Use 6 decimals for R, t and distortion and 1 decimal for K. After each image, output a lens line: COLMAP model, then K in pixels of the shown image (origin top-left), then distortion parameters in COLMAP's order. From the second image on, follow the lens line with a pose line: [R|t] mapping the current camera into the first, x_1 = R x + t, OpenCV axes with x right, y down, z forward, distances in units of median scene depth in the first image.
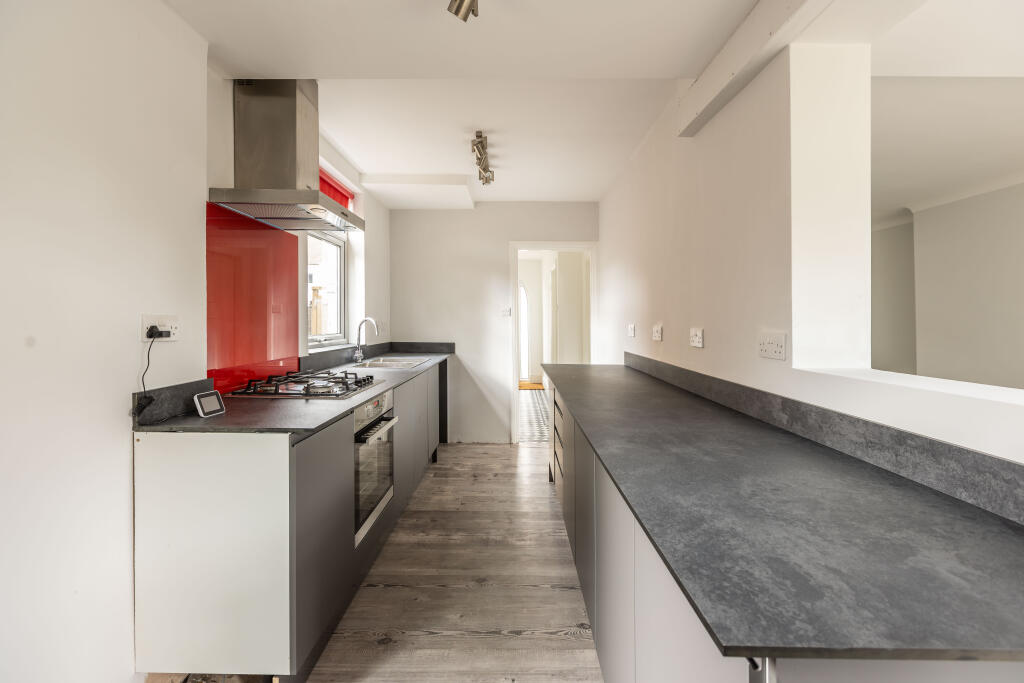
lens RADIAL K [[462.9, 0, 484.1], [0, 462.9, 320.7], [0, 0, 1]] dist [0.000824, -0.001187]
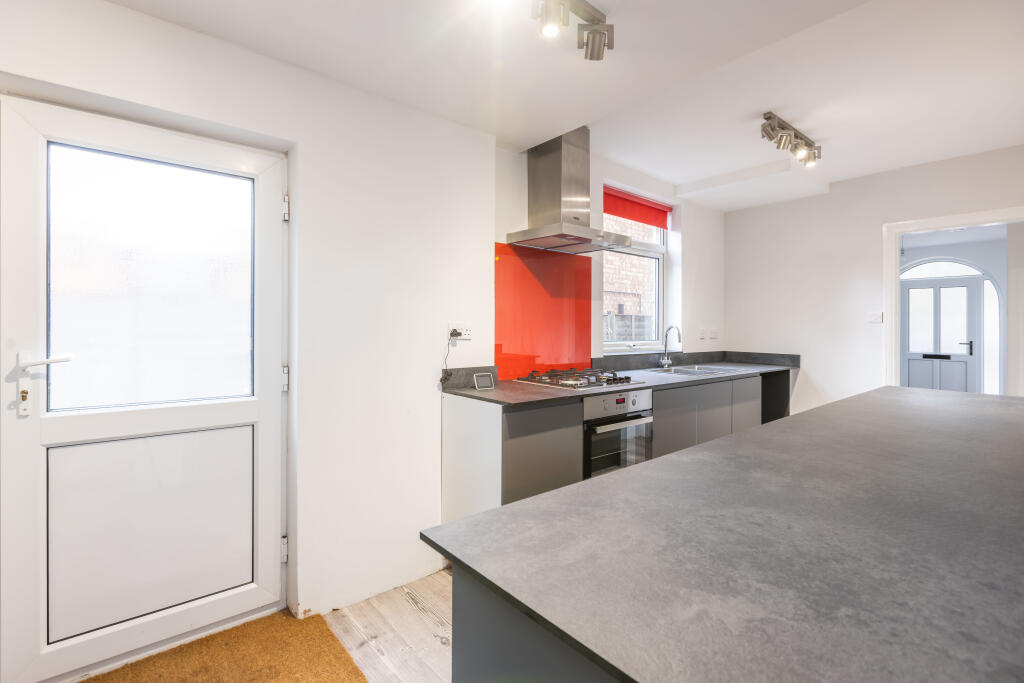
lens RADIAL K [[462.9, 0, 499.1], [0, 462.9, 333.7], [0, 0, 1]] dist [0.000824, -0.001187]
pose [[0.646263, 0.009452, -0.763056, 0.614565], [-0.005495, 0.999955, 0.007732, 0.013603], [0.763095, -0.000804, 0.646286, 0.073027]]
